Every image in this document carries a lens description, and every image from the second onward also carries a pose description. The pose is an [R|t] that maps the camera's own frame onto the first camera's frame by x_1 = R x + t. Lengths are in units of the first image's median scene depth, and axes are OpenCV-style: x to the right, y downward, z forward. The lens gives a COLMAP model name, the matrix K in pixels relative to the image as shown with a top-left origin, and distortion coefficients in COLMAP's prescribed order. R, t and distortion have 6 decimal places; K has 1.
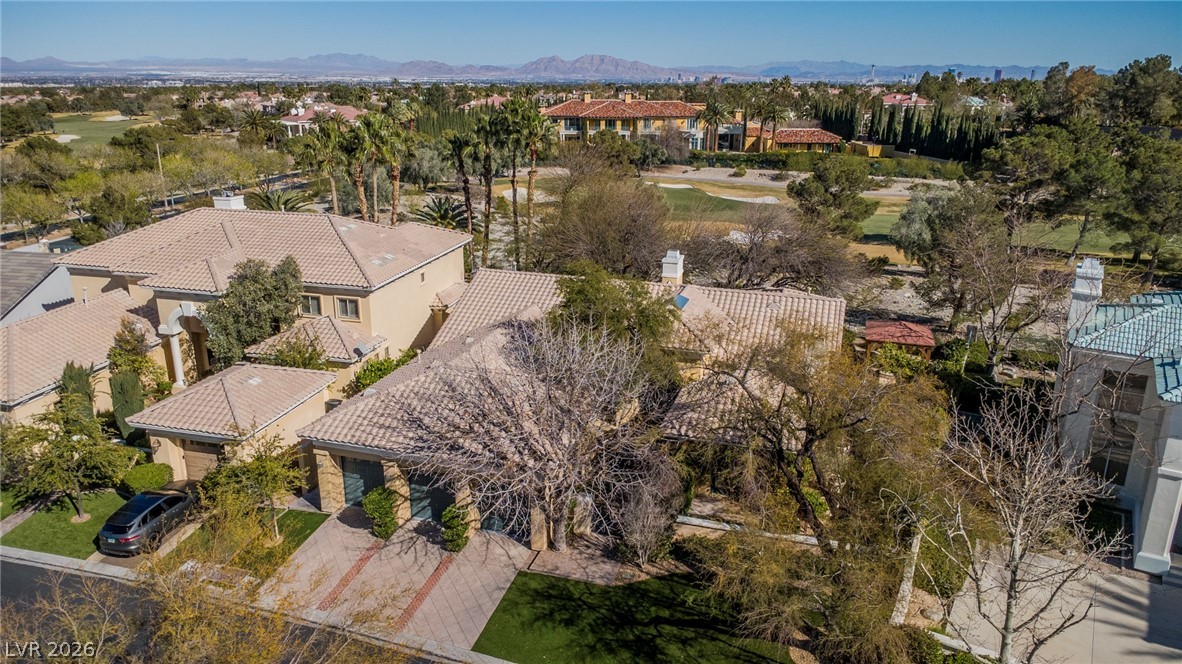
lens RADIAL K [[829.8, 0, 591.0], [0, 829.8, 332.0], [0, 0, 1]] dist [0.037829, -0.045951]
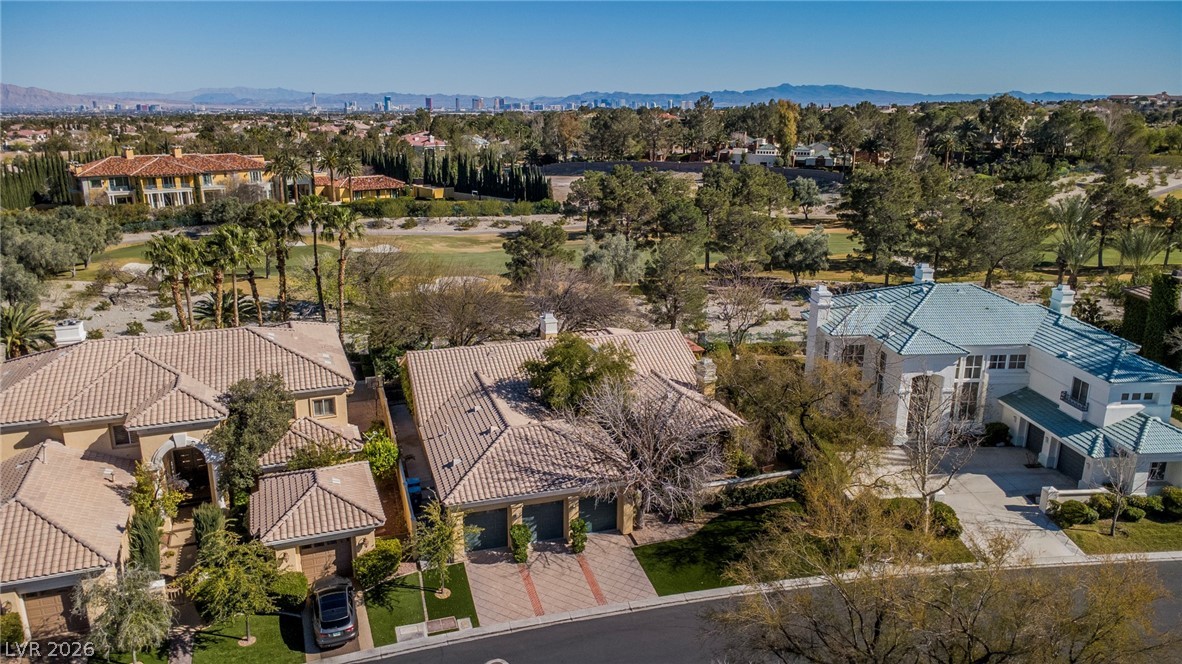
lens RADIAL K [[829.8, 0, 591.0], [0, 829.8, 332.0], [0, 0, 1]] dist [0.037829, -0.045951]
pose [[0.812509, -0.160787, 0.560337, -0.613066], [0.177514, 0.983803, 0.024897, -0.092240], [-0.555264, 0.079239, 0.827890, -0.136490]]
